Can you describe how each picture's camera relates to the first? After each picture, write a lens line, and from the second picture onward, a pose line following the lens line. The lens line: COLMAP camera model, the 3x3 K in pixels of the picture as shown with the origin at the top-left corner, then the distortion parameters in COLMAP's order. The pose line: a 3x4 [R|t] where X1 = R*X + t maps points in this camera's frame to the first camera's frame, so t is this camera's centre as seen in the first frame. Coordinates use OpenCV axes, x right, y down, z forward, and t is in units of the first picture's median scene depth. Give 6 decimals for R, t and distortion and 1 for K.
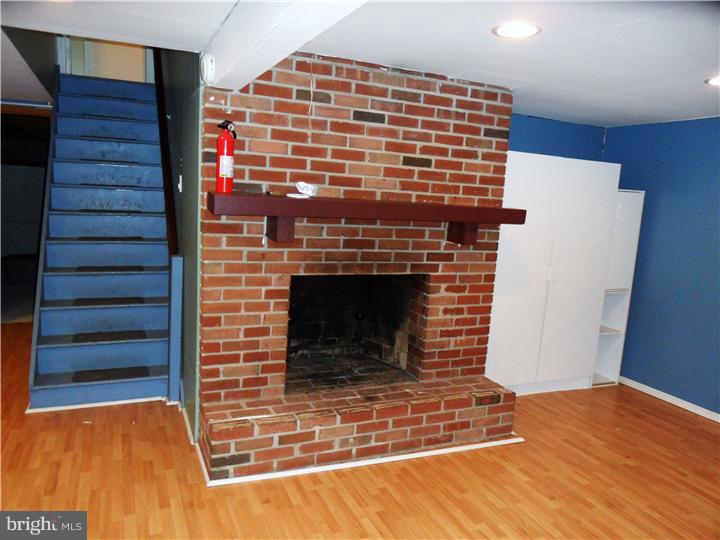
lens RADIAL K [[530.5, 0, 358.6], [0, 530.5, 271.9], [0, 0, 1]] dist [-0.020079, 0.024142]
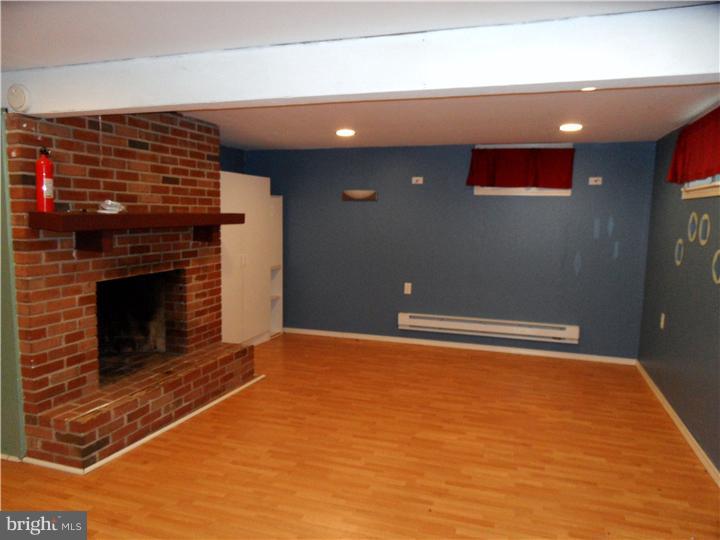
lens RADIAL K [[530.5, 0, 360.6], [0, 530.5, 270.0], [0, 0, 1]] dist [-0.020079, 0.024142]
pose [[0.671781, -0.128158, 0.729579, -0.558372], [0.131414, 0.989916, 0.052886, -0.004035], [-0.729000, 0.060349, 0.681848, -0.184156]]
